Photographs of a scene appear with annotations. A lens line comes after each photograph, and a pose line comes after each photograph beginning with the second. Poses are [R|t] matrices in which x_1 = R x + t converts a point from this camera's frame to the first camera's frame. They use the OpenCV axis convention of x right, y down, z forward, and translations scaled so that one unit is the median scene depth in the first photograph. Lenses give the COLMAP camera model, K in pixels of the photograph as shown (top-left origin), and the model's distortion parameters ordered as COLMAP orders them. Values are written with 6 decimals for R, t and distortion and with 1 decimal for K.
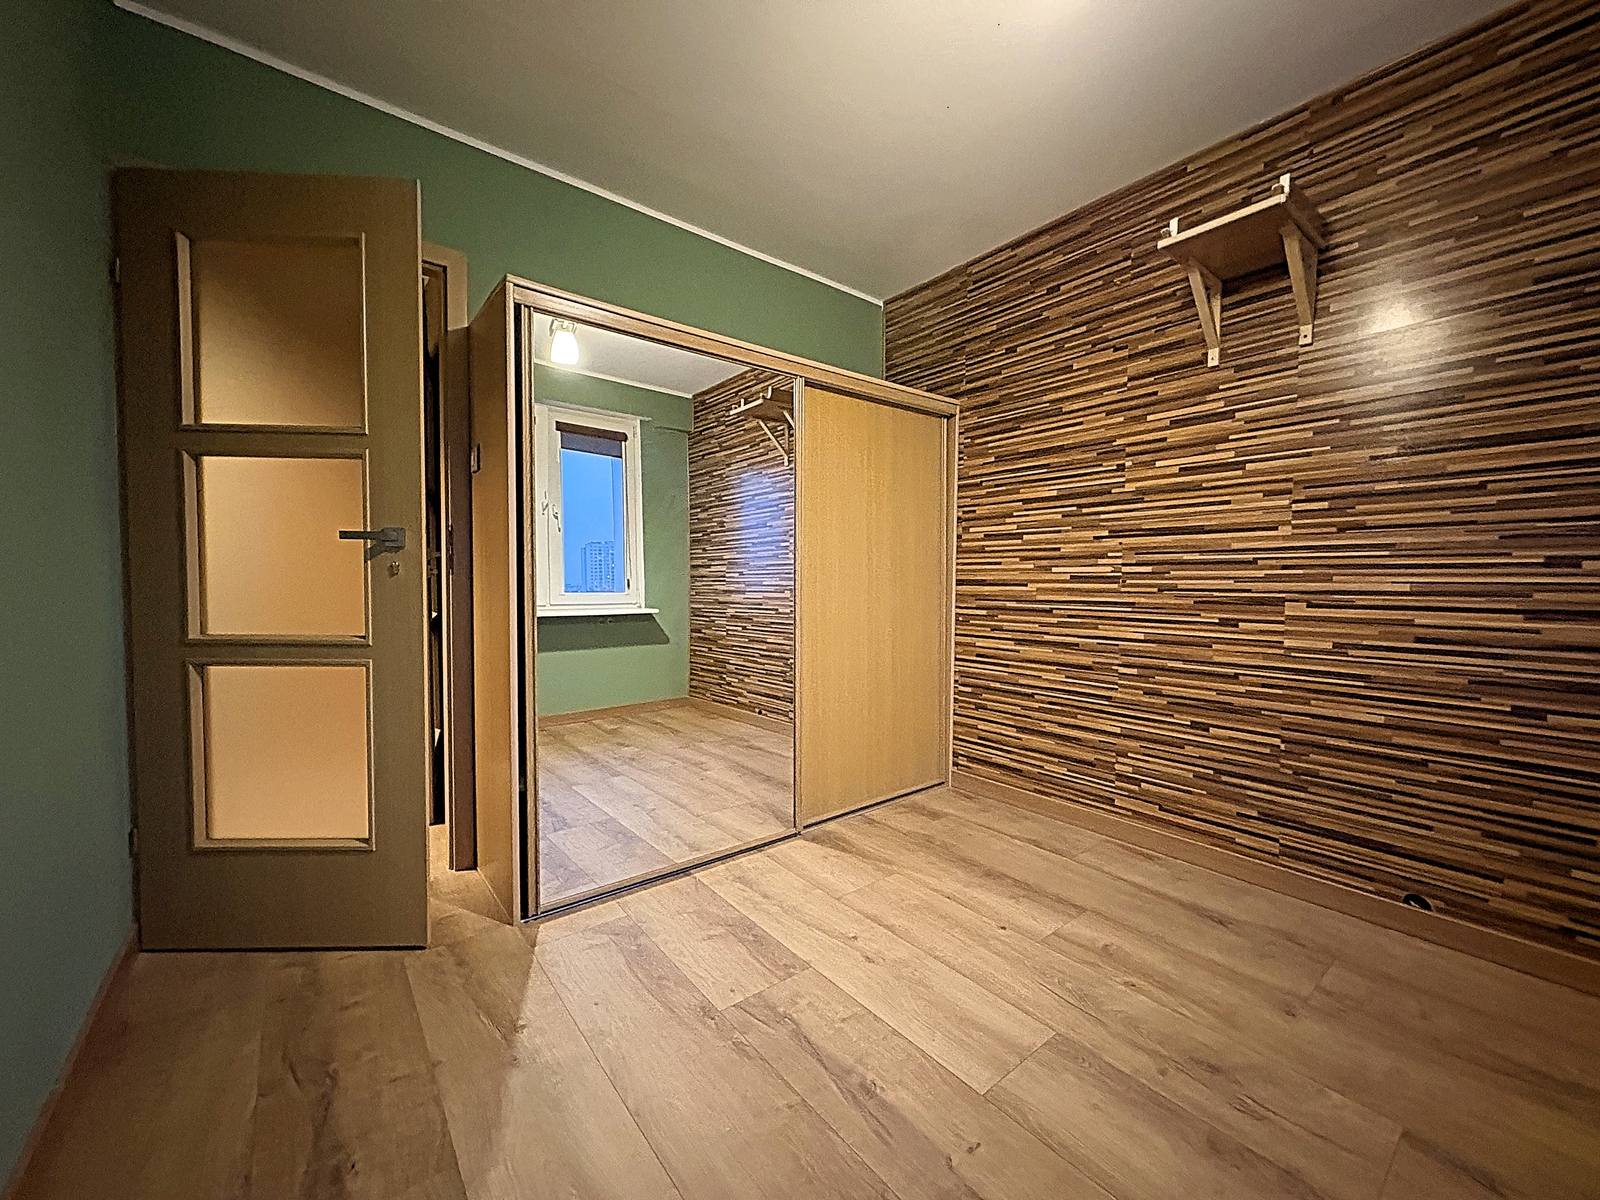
lens RADIAL K [[632.9, 0, 800.0], [0, 632.9, 600.0], [0, 0, 1]] dist [0.000241, -0.000259]
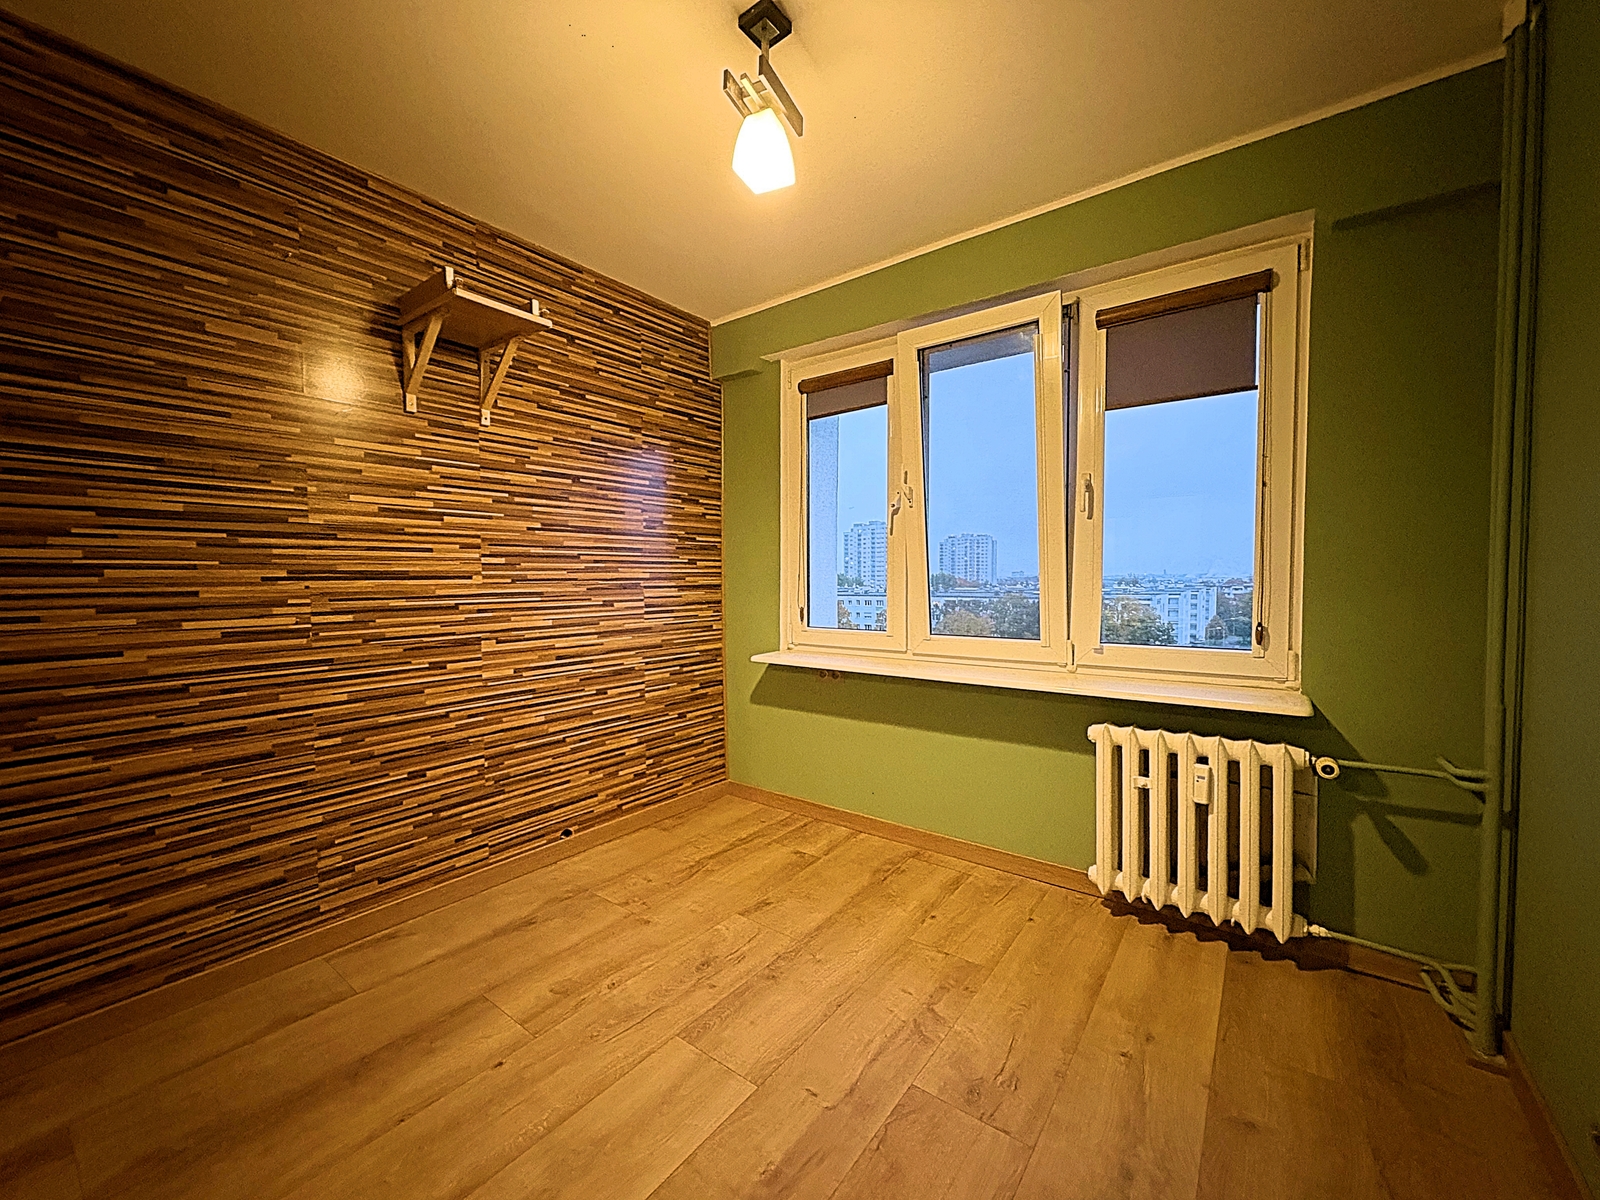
lens RADIAL K [[632.9, 0, 800.0], [0, 632.9, 600.0], [0, 0, 1]] dist [0.000241, -0.000259]
pose [[-0.253730, -0.038146, 0.966523, -0.477724], [0.038164, 0.998049, 0.049409, -0.101139], [-0.966522, 0.049423, -0.251780, 0.680722]]
